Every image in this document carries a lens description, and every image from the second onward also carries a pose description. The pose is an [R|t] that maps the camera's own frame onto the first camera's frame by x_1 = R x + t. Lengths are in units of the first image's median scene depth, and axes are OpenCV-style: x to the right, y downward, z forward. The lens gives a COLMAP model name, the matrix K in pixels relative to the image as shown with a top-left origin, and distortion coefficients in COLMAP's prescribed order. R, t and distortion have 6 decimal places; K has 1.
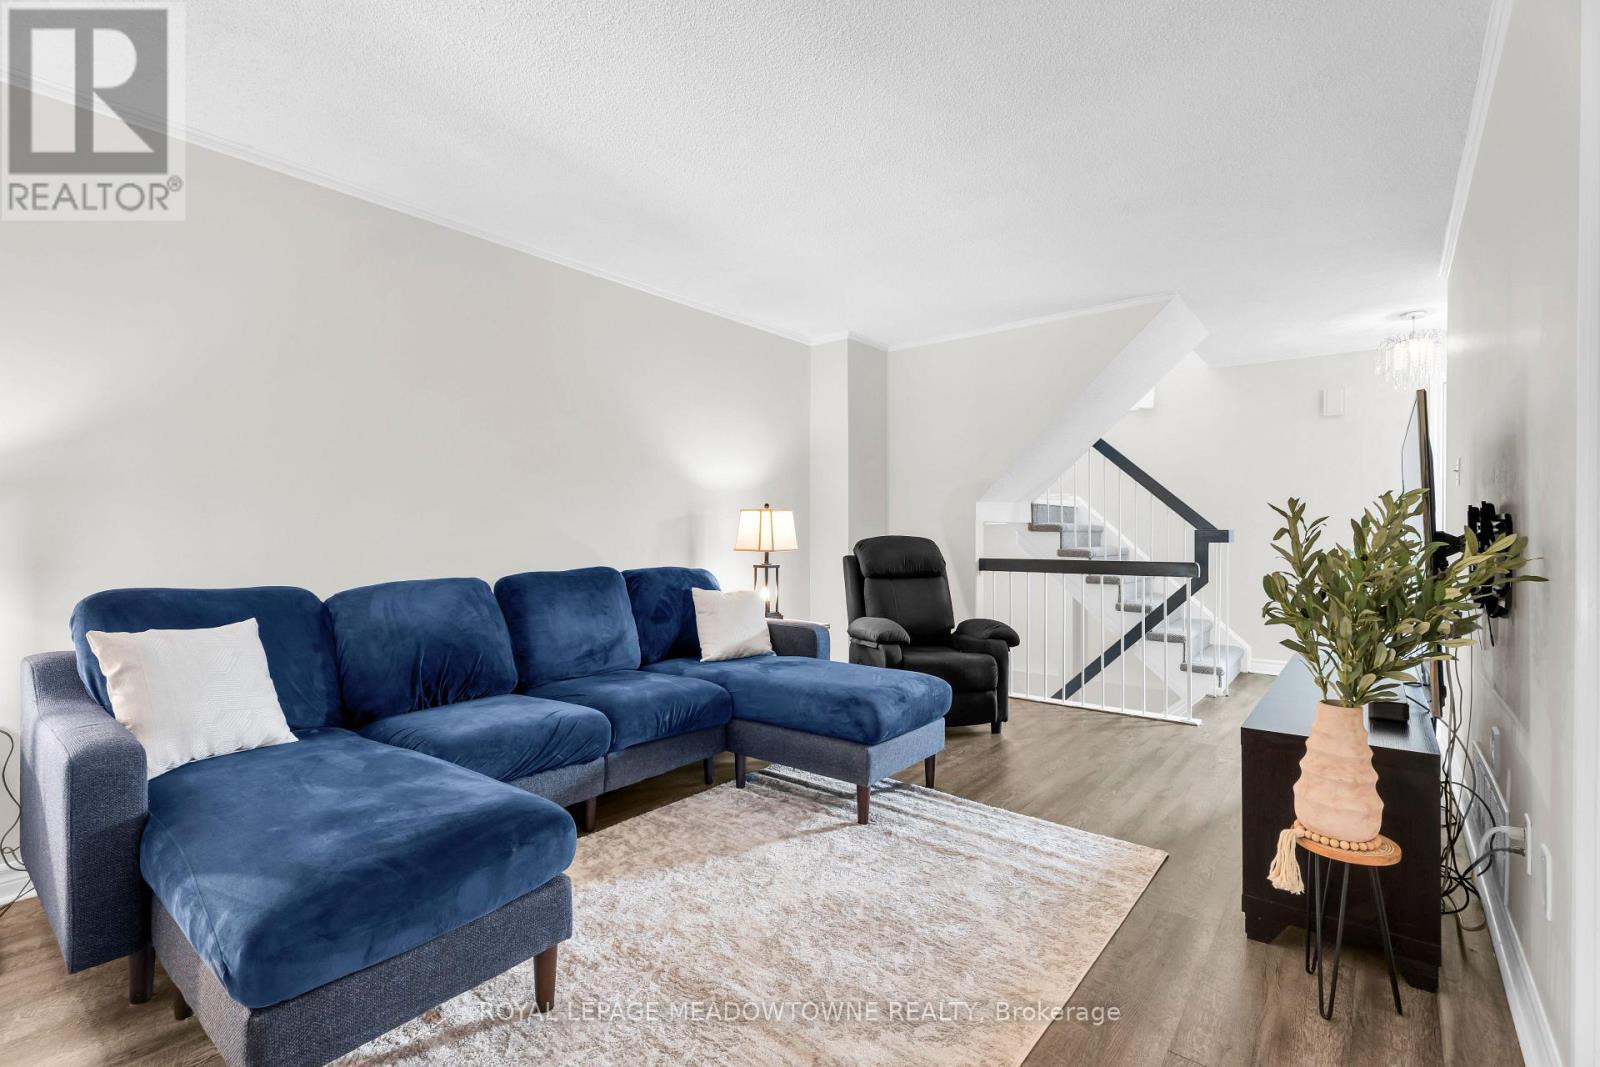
lens RADIAL K [[720.2, 0, 805.2], [0, 720.2, 534.9], [0, 0, 1]] dist [0.001757, 0.000215]
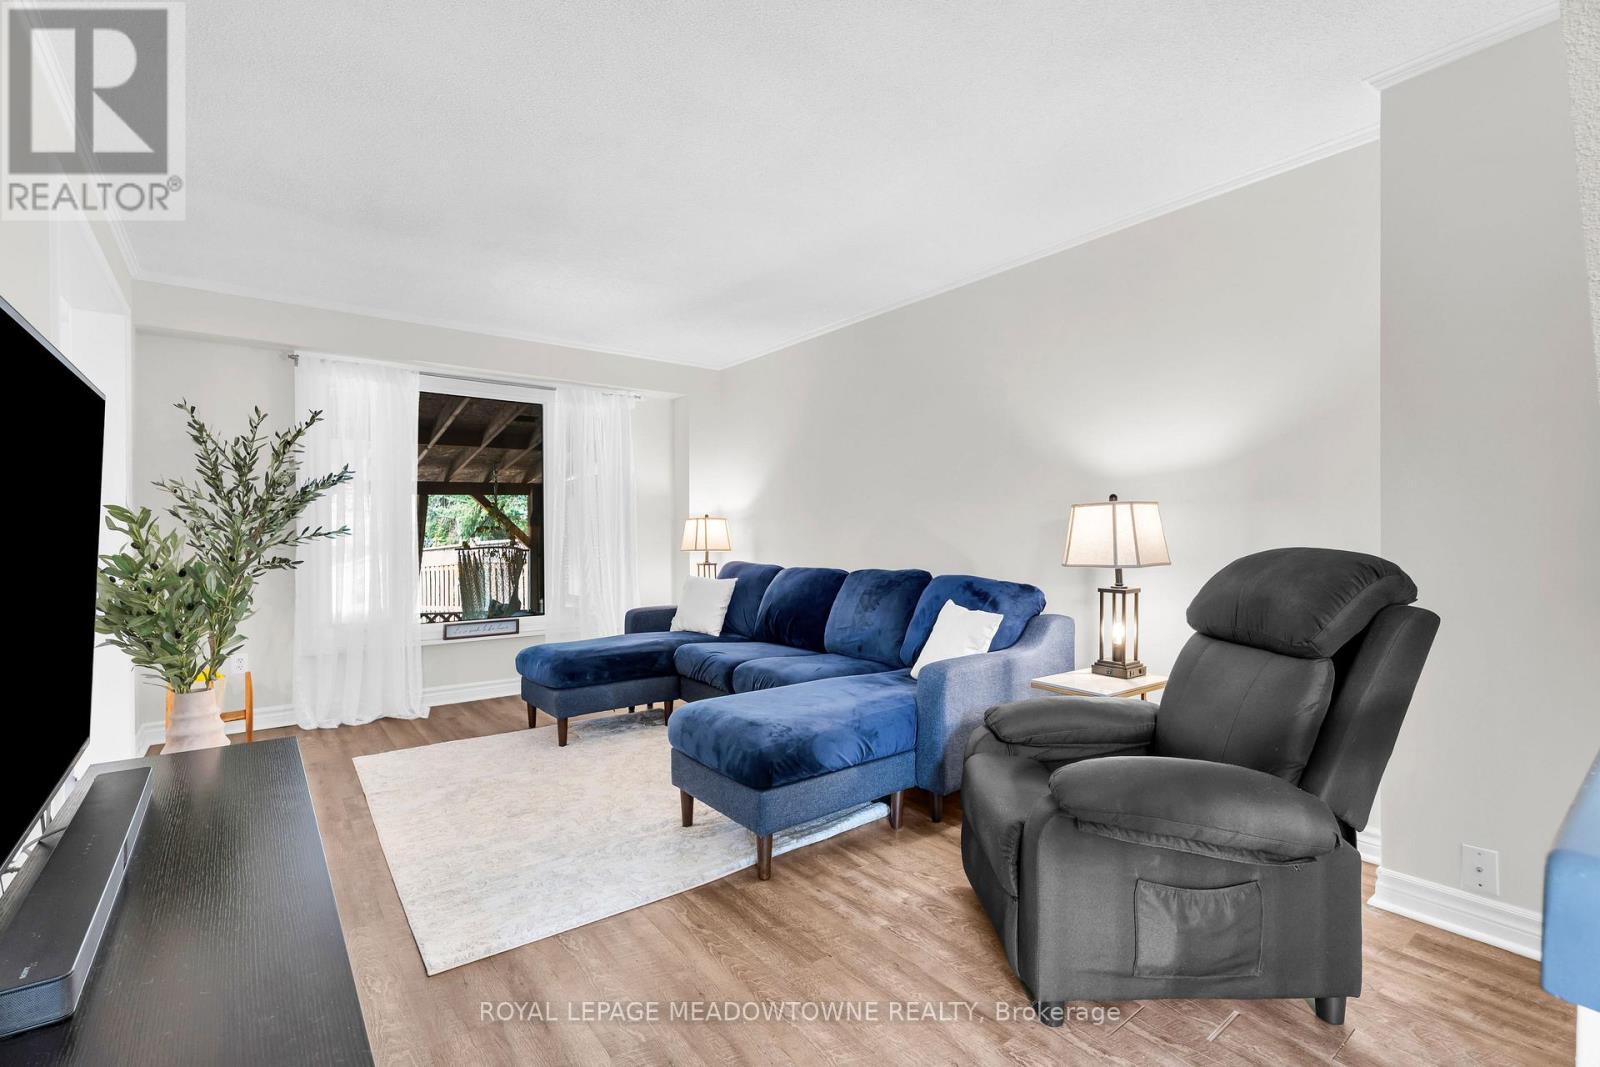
lens RADIAL K [[720.2, 0, 805.2], [0, 720.2, 534.9], [0, 0, 1]] dist [0.001757, 0.000215]
pose [[-0.235886, -0.004166, -0.971772, 0.866141], [-0.000805, 0.999991, -0.004092, -0.004026], [0.971780, -0.000183, -0.235888, 1.181173]]
